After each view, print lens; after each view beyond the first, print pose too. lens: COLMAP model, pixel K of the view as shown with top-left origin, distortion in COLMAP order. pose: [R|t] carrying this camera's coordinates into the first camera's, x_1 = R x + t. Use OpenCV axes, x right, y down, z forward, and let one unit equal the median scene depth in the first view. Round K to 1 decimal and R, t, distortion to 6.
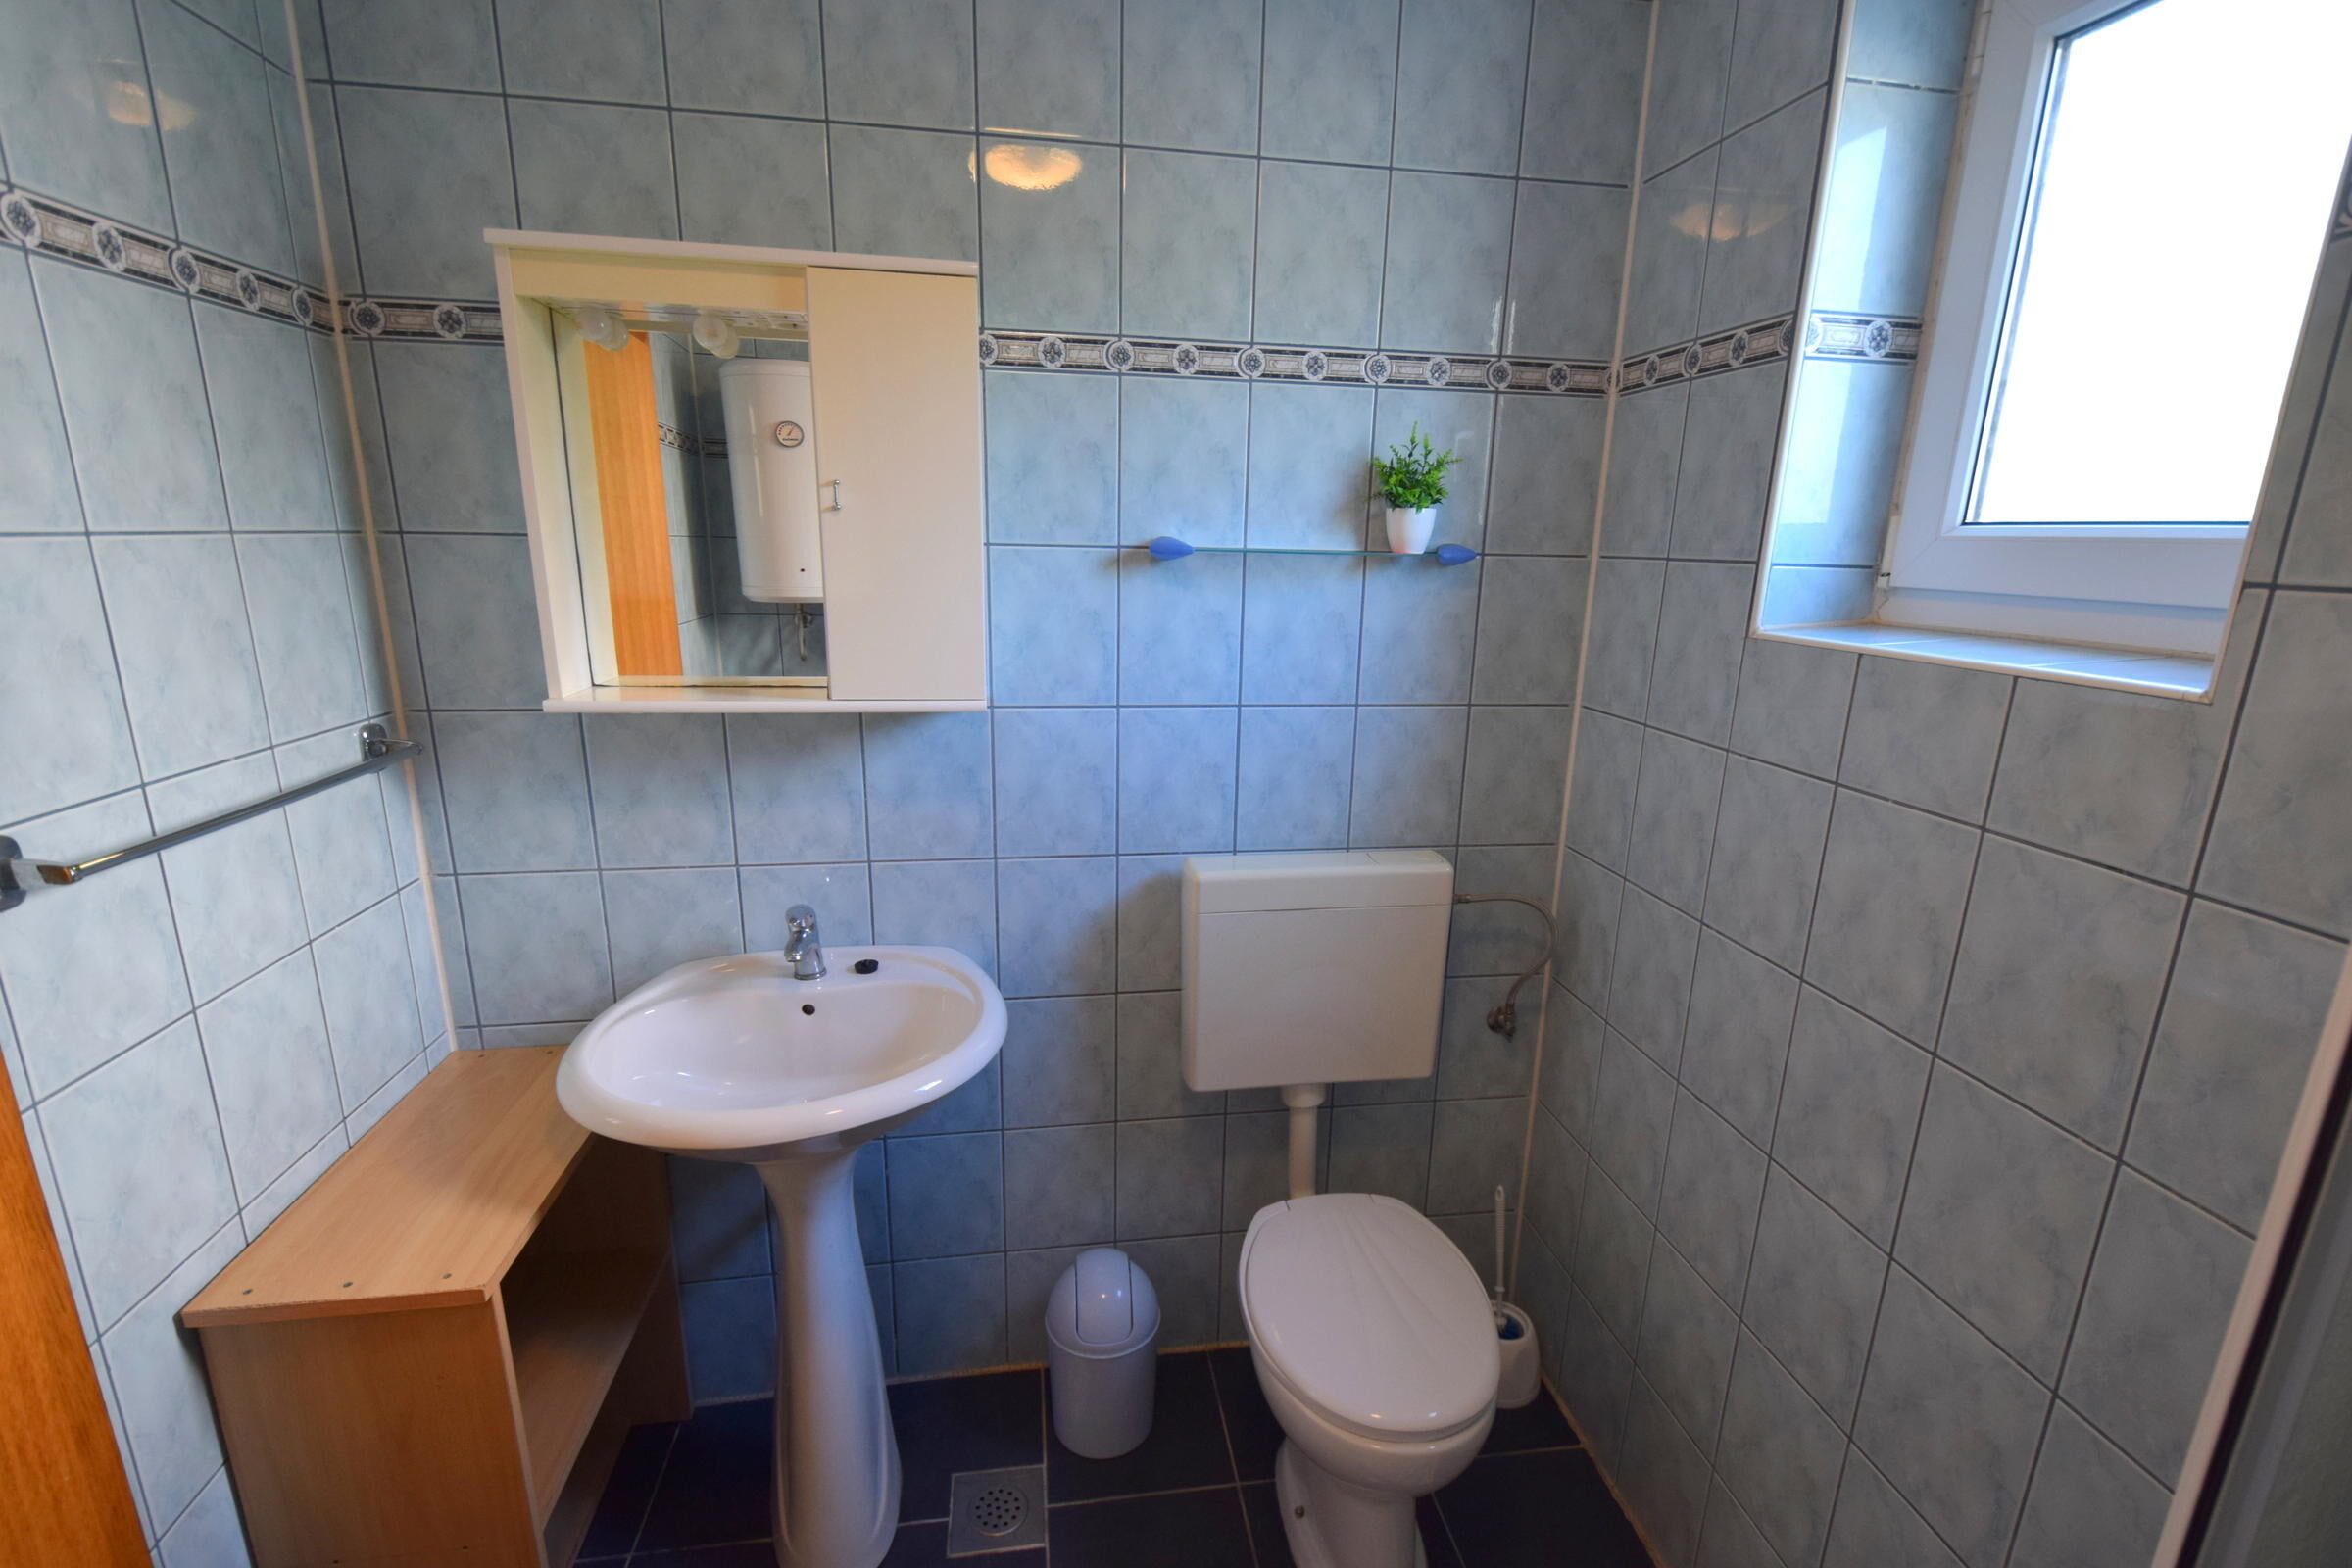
lens RADIAL K [[1033.1, 0, 1168.8], [0, 1033.1, 783.3], [0, 0, 1]] dist [-0.001421, -0.000196]
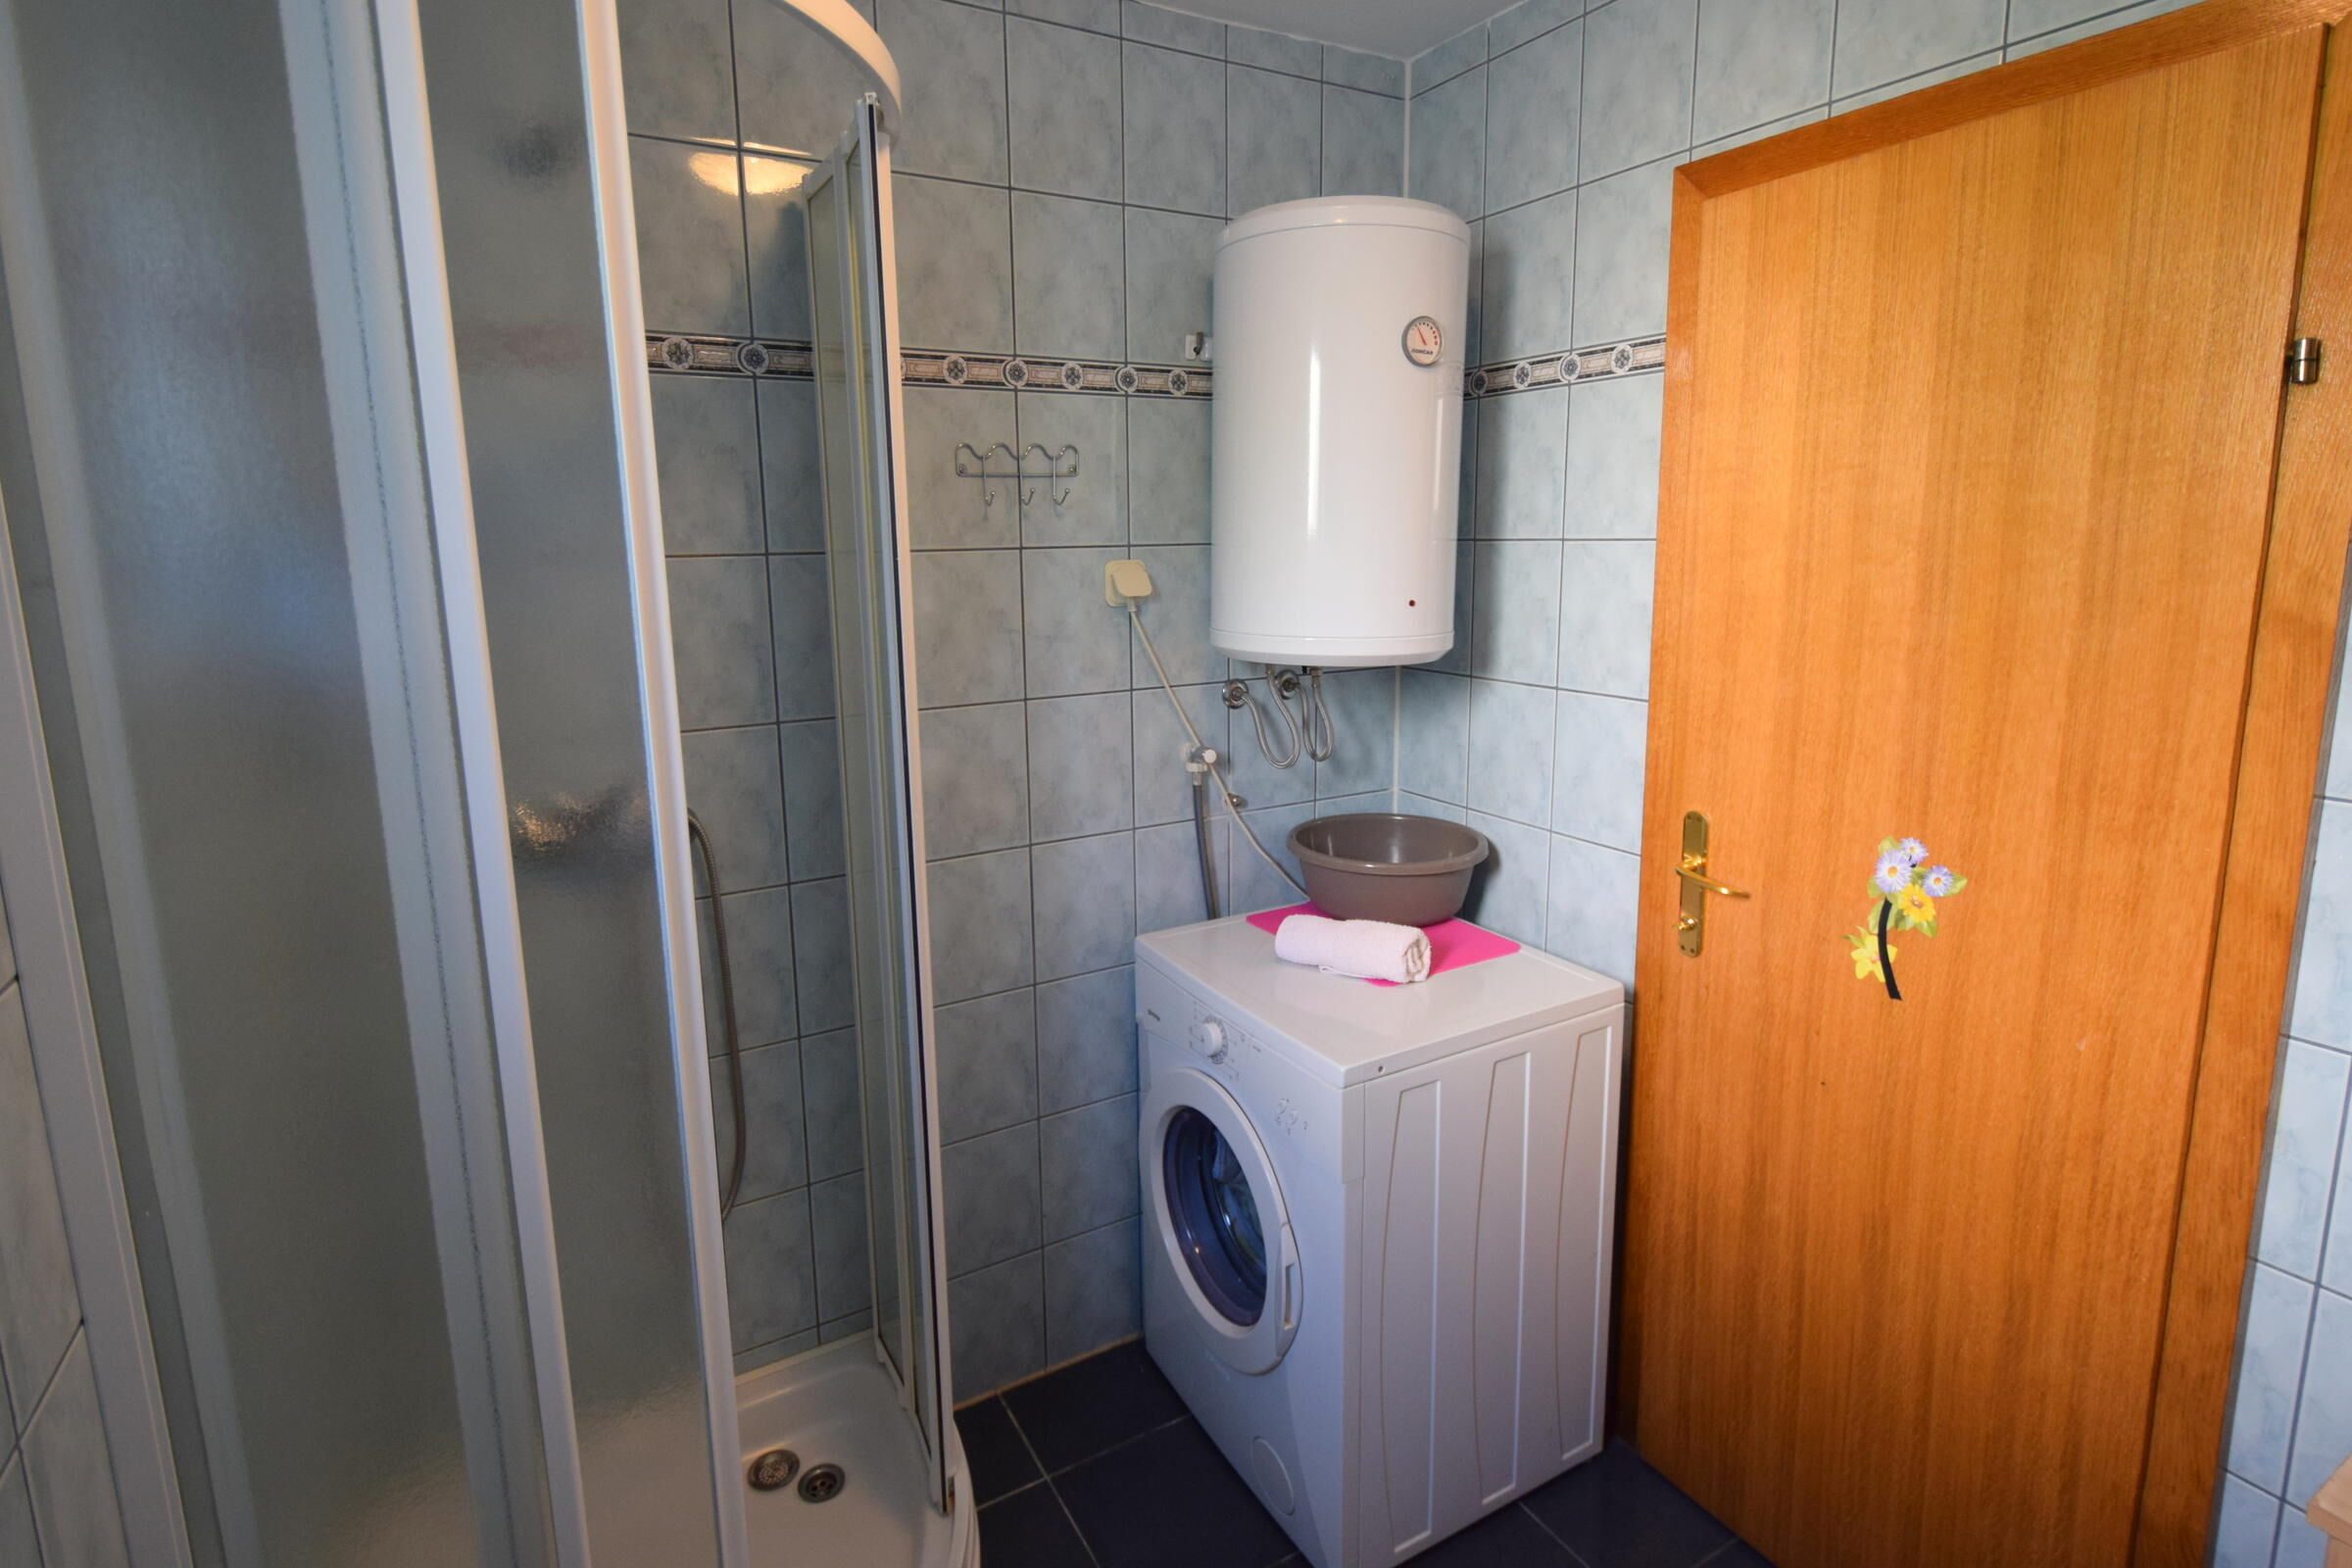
lens RADIAL K [[1042.2, 0, 1169.7], [0, 1042.2, 679.4], [0, 0, 1]] dist [-0.000389, -0.000055]
pose [[0.949213, -0.081722, 0.303835, -0.250281], [0.110472, 0.990763, -0.078640, 0.004165], [-0.294602, 0.108212, 0.949473, -0.041029]]
